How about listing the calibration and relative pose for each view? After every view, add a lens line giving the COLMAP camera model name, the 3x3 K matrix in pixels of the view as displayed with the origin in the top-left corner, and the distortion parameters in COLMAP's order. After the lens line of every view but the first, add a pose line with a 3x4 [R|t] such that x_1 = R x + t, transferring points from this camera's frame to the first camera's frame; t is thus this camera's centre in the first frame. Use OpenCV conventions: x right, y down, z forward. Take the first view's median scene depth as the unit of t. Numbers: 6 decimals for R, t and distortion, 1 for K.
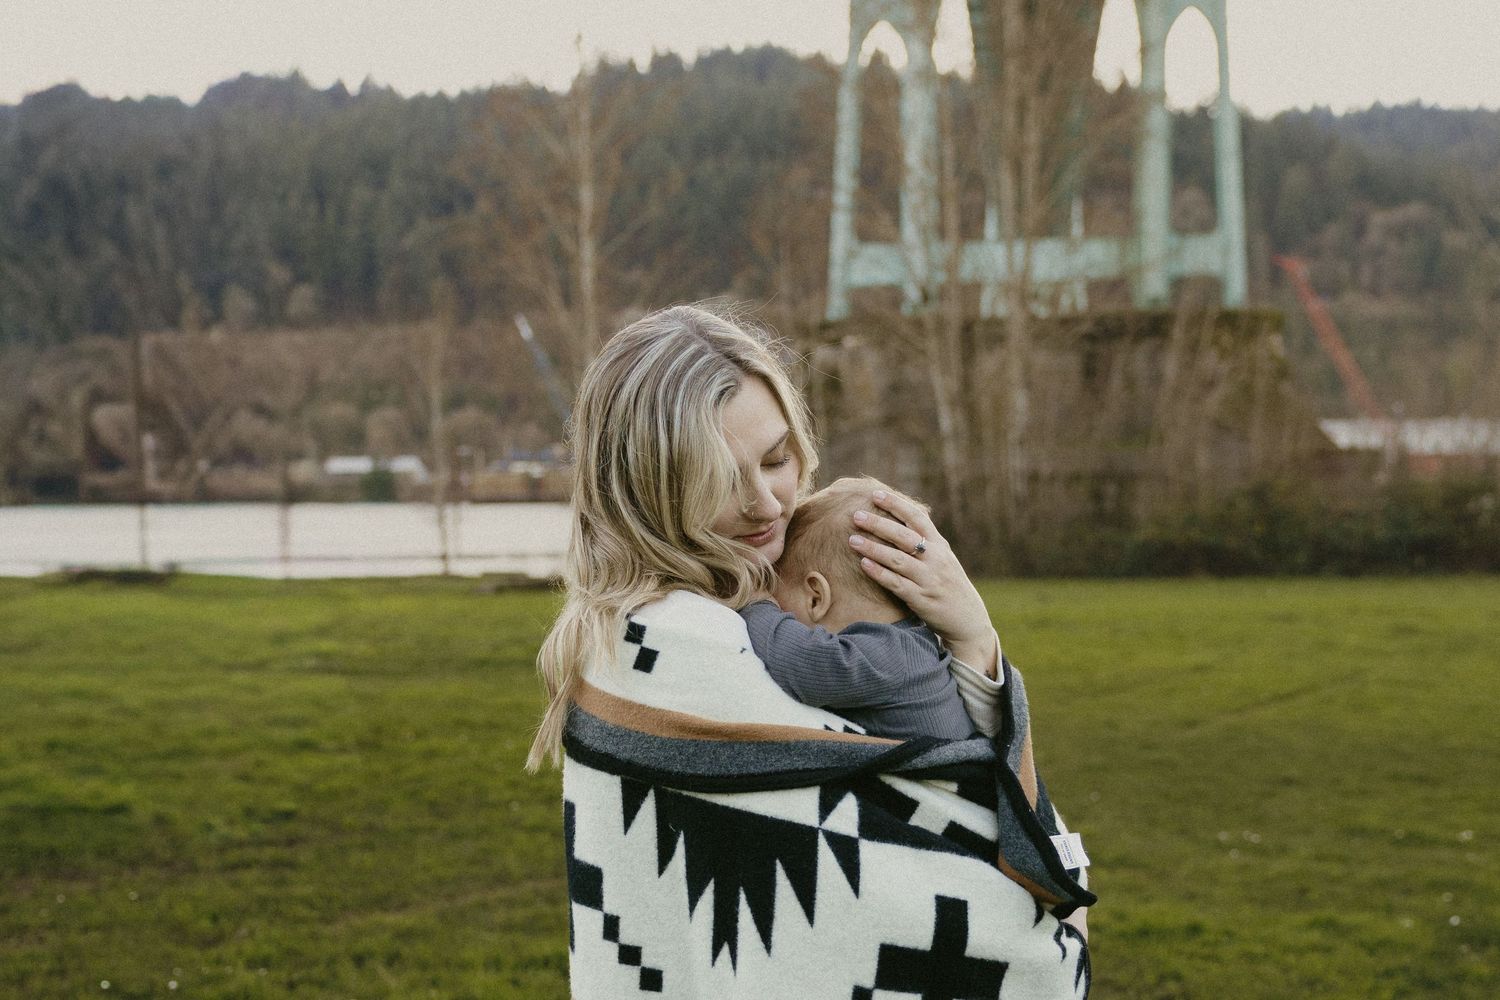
lens RADIAL K [[1521.3, 0, 718.6], [0, 1521.3, 495.0], [0, 0, 1]] dist [0.011636, -0.001724]
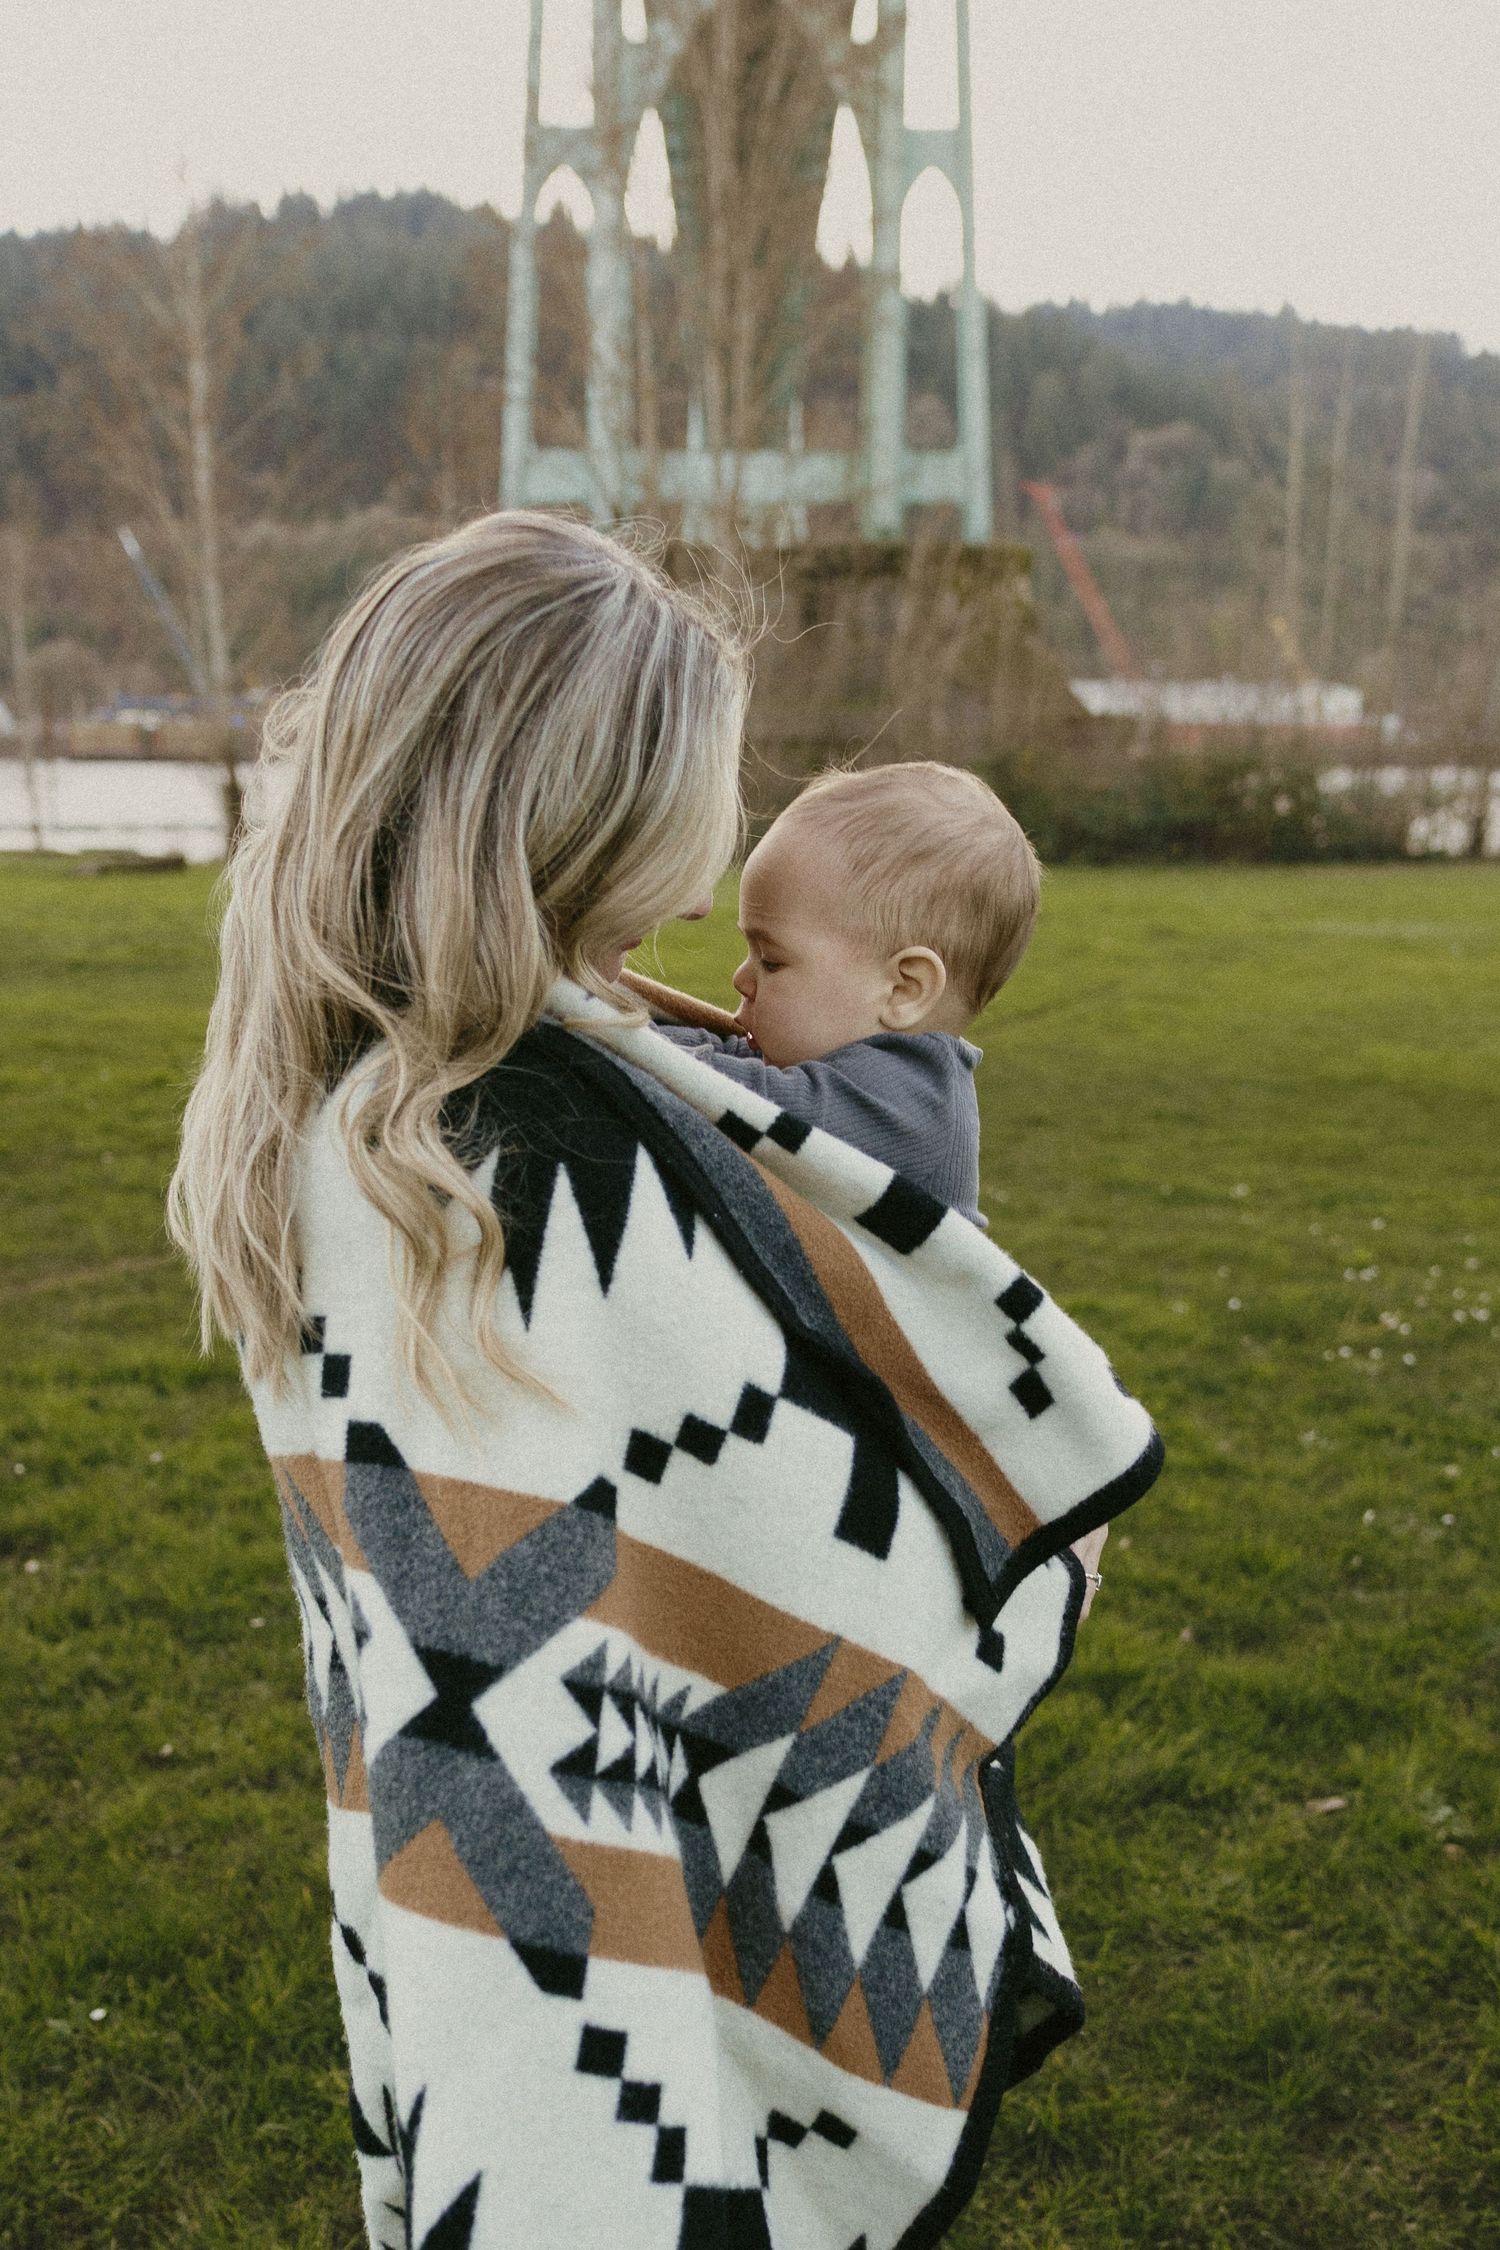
lens RADIAL K [[3440.8, 0, 748.0], [0, 3440.8, 1441.0], [0, 0, 1]] dist [0.021147, 0.013947]
pose [[0.979846, -0.021977, 0.198539, -0.176854], [-0.005393, 0.990656, 0.136279, 0.110842], [-0.199679, -0.134603, 0.970572, -0.898094]]
